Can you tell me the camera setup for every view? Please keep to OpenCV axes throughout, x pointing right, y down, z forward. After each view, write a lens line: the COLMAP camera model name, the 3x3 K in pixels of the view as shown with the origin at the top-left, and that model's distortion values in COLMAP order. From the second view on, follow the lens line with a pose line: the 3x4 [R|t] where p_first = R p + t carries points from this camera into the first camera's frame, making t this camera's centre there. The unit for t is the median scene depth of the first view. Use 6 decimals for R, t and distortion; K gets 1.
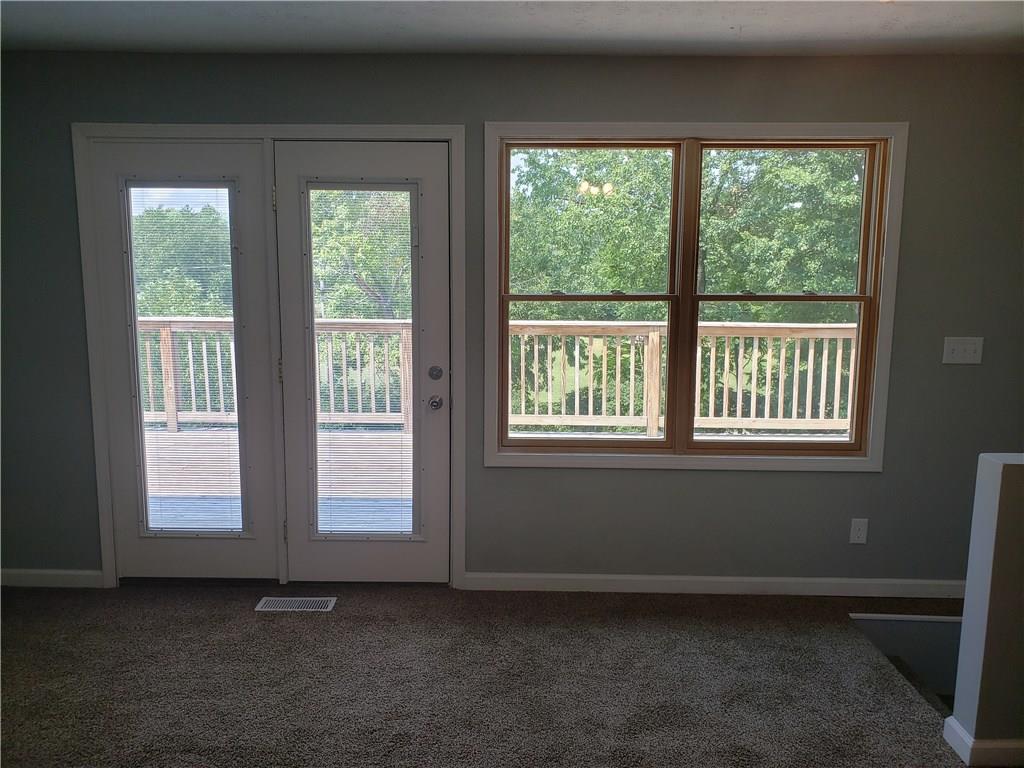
lens RADIAL K [[792.4, 0, 506.9], [0, 792.4, 372.0], [0, 0, 1]] dist [-0.000625, -0.010597]
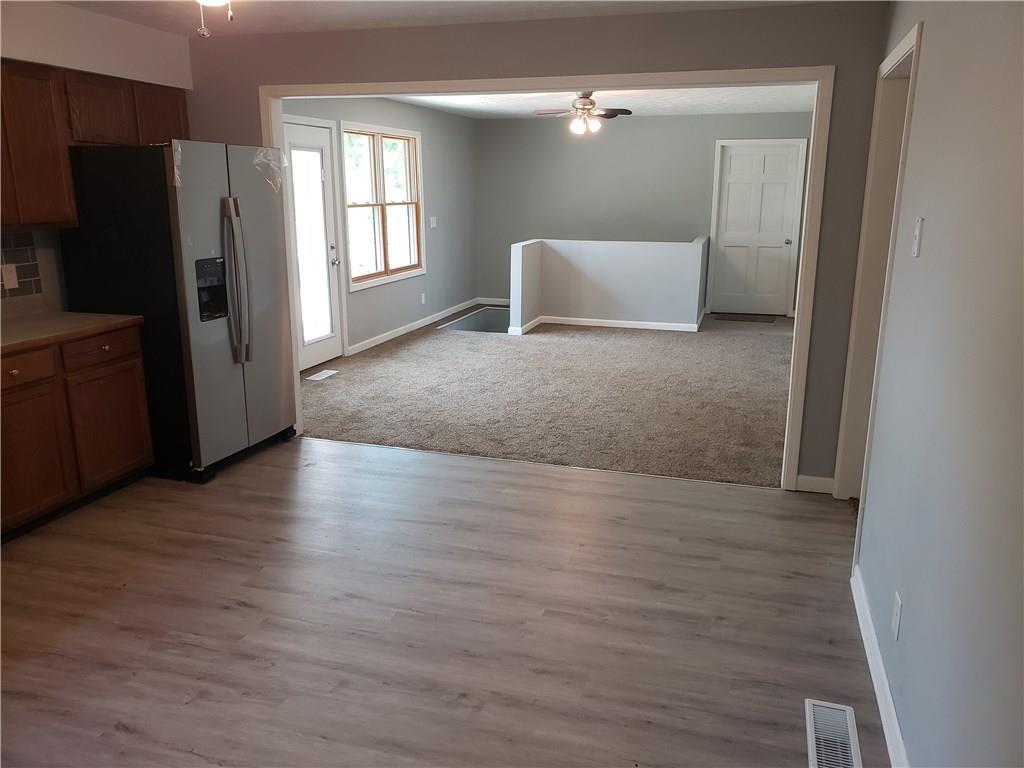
lens RADIAL K [[804.4, 0, 512.0], [0, 804.4, 384.0], [0, 0, 1]] dist [0.011877, -0.004306]
pose [[0.283334, -0.235862, 0.929565, -1.900378], [0.130005, 0.969784, 0.206441, -0.024656], [-0.950169, 0.062356, 0.305436, -0.016190]]
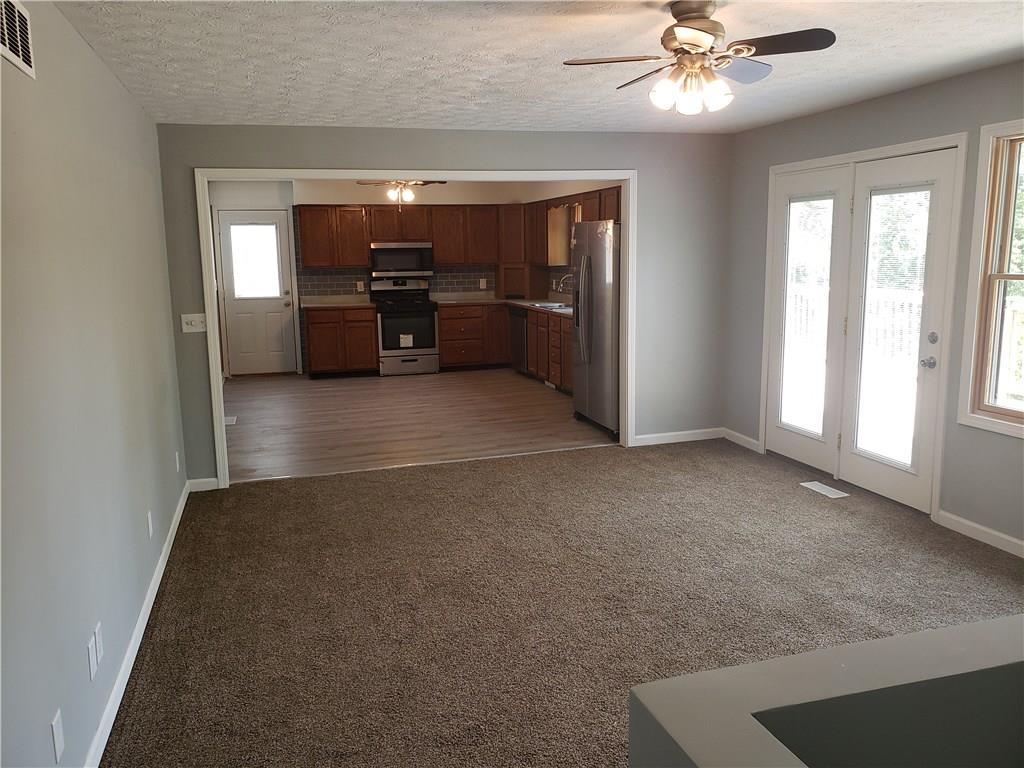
lens RADIAL K [[804.4, 0, 512.0], [0, 804.4, 384.0], [0, 0, 1]] dist [0.011877, -0.004306]
pose [[0.290258, 0.144873, -0.945919, 0.906489], [-0.118476, 0.986309, 0.114704, 0.004849], [0.949586, 0.078775, 0.303448, 0.007760]]
